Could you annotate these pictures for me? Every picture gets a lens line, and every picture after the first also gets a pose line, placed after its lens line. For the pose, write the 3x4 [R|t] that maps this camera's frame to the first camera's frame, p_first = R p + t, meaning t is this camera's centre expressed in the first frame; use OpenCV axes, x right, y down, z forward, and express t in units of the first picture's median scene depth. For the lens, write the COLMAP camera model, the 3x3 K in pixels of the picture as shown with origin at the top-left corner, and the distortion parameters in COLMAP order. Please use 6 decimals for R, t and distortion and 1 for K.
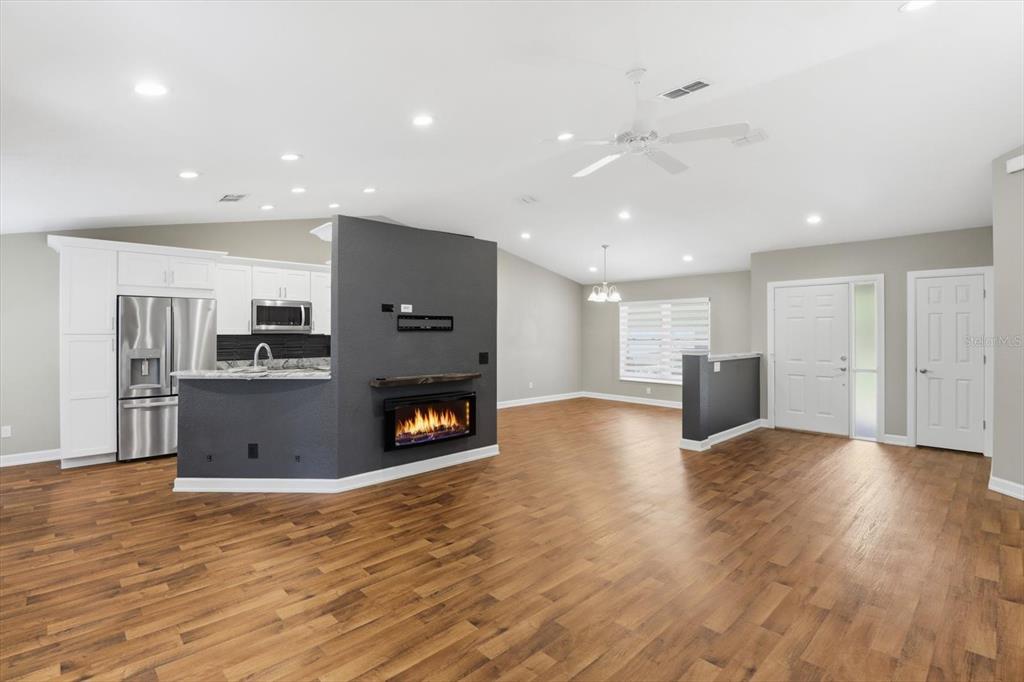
lens RADIAL K [[489.2, 0, 505.9], [0, 489.2, 330.1], [0, 0, 1]] dist [0.029237, -0.021526]
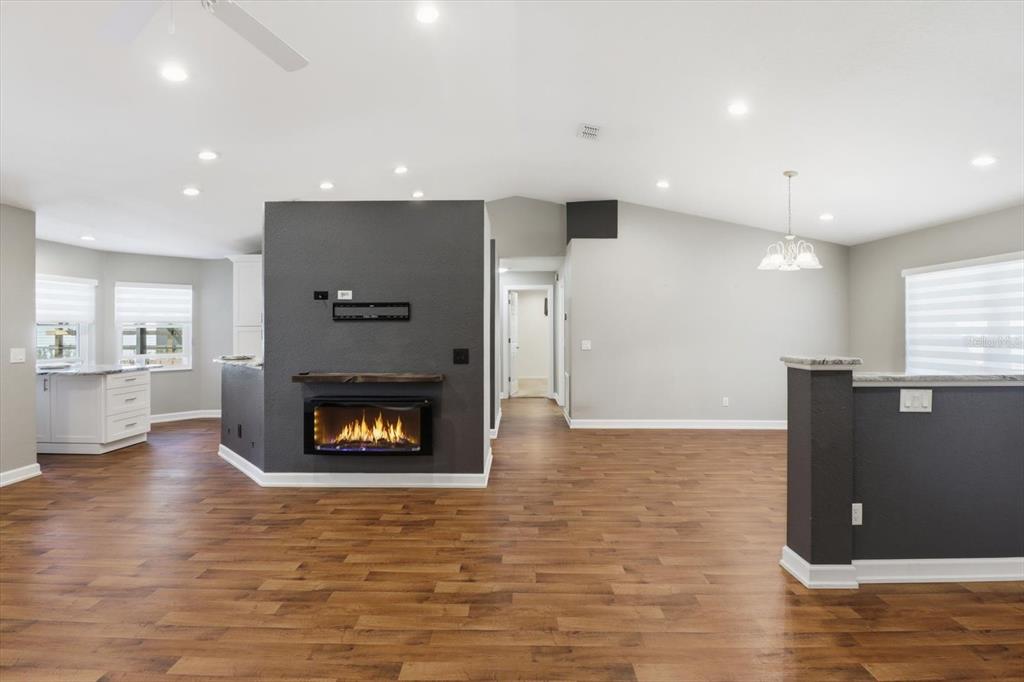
lens RADIAL K [[483.0, 0, 511.5], [0, 483.0, 331.5], [0, 0, 1]] dist [0.001826, -0.012434]
pose [[0.708552, 0.008271, -0.705610, 0.528465], [0.005807, 0.999829, 0.017552, 0.006304], [0.705634, -0.016534, 0.708383, 0.515594]]
